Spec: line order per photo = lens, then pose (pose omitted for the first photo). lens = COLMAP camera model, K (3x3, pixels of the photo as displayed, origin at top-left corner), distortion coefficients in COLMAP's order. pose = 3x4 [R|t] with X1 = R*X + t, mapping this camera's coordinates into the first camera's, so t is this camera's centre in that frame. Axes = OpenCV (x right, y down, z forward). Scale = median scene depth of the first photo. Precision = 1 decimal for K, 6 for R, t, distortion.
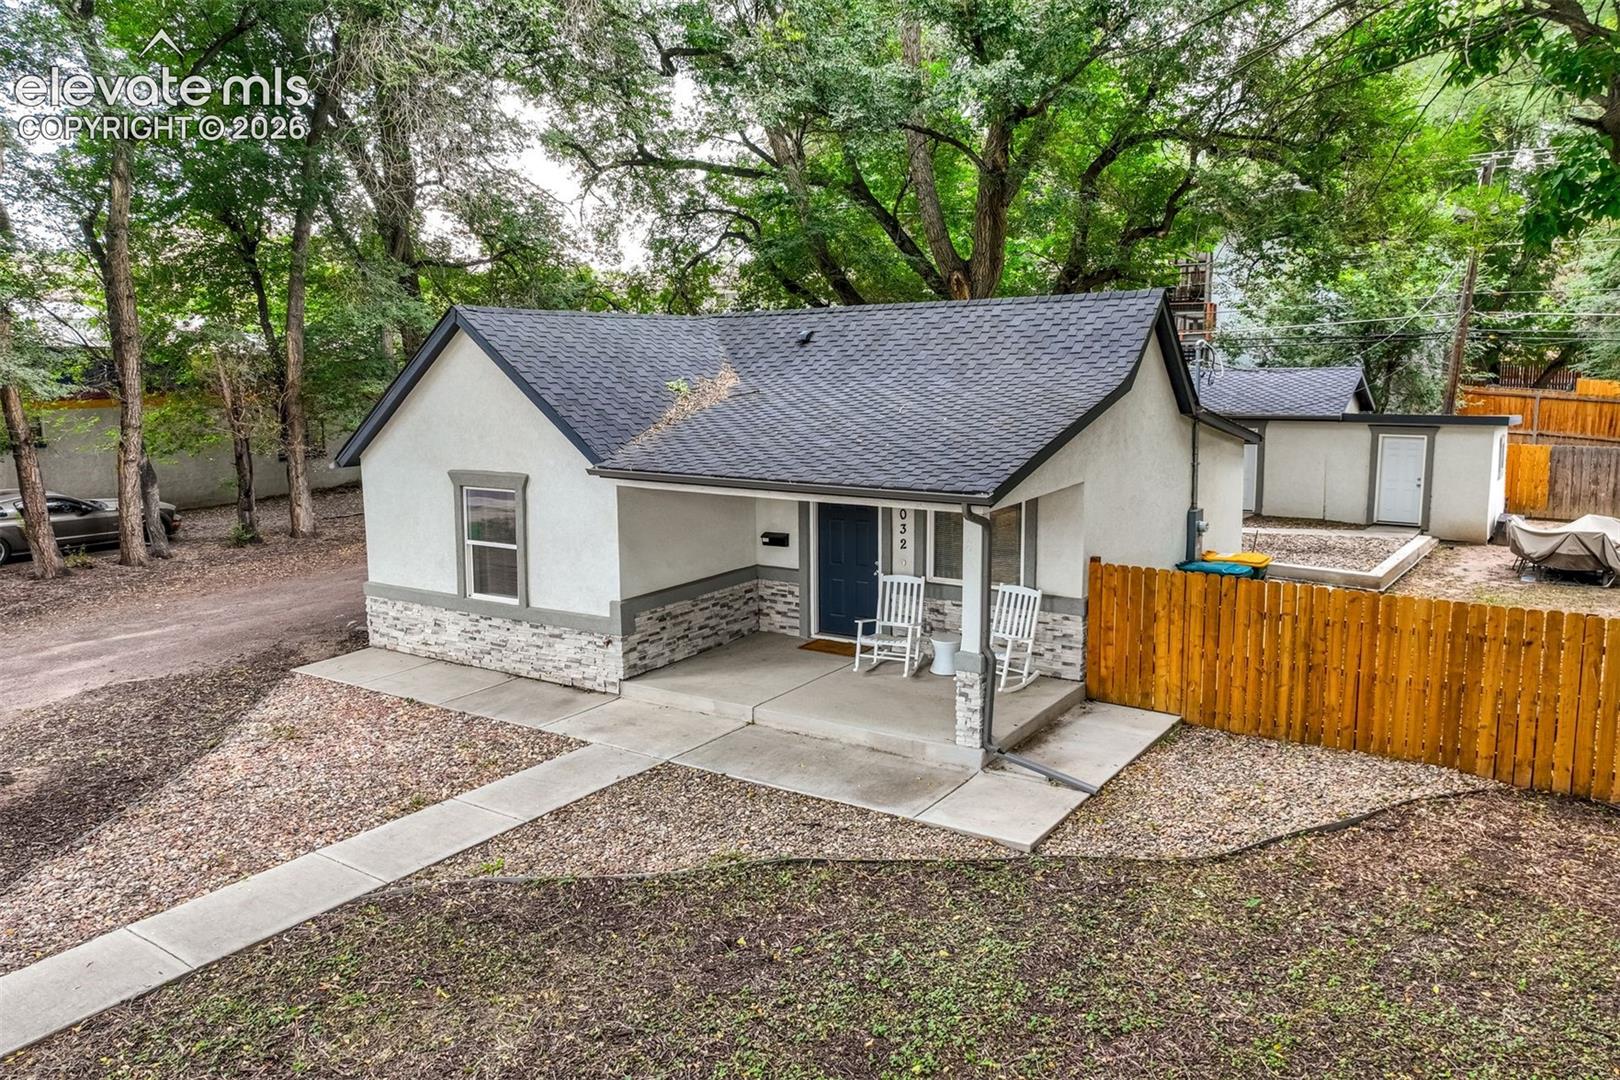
lens RADIAL K [[1174.8, 0, 810.0], [0, 1174.8, 540.0], [0, 0, 1]] dist [0.007178, 0.003035]
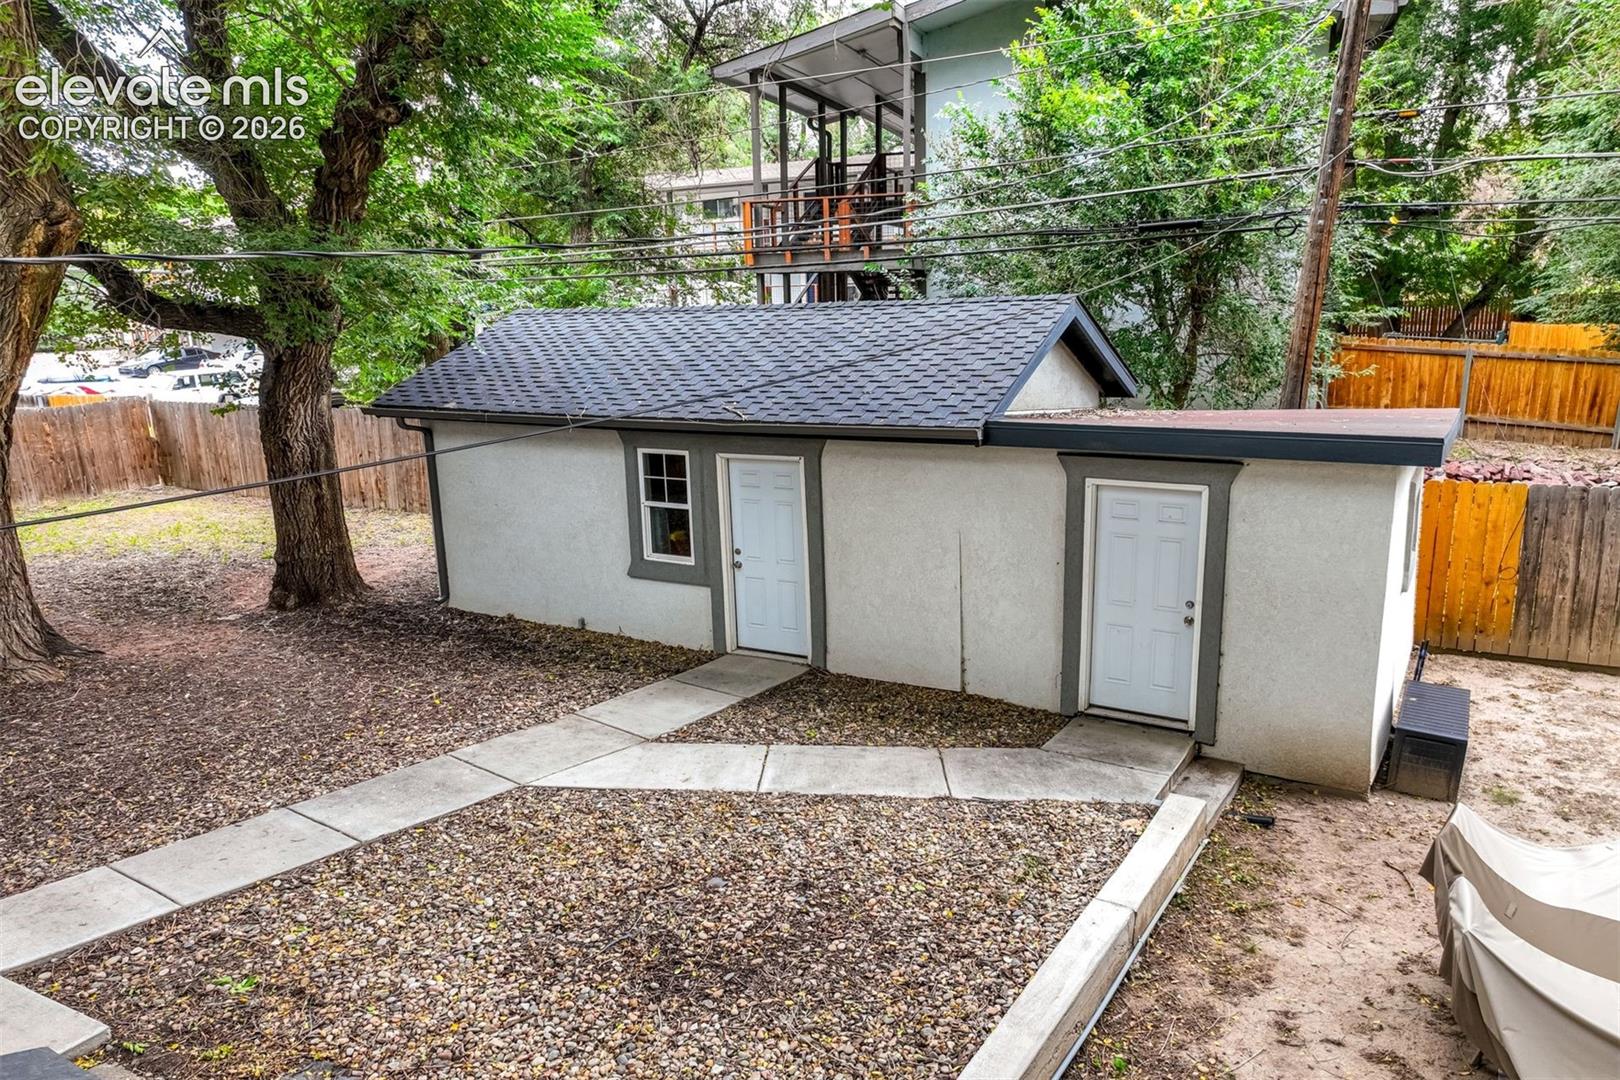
lens RADIAL K [[1131.7, 0, 809.7], [0, 1131.7, 584.3], [0, 0, 1]] dist [0.001204, 0.010209]
pose [[0.998289, -0.022035, 0.054155, 0.299685], [0.017516, 0.996432, 0.082562, -0.068882], [-0.055781, -0.081472, 0.995113, 0.519481]]
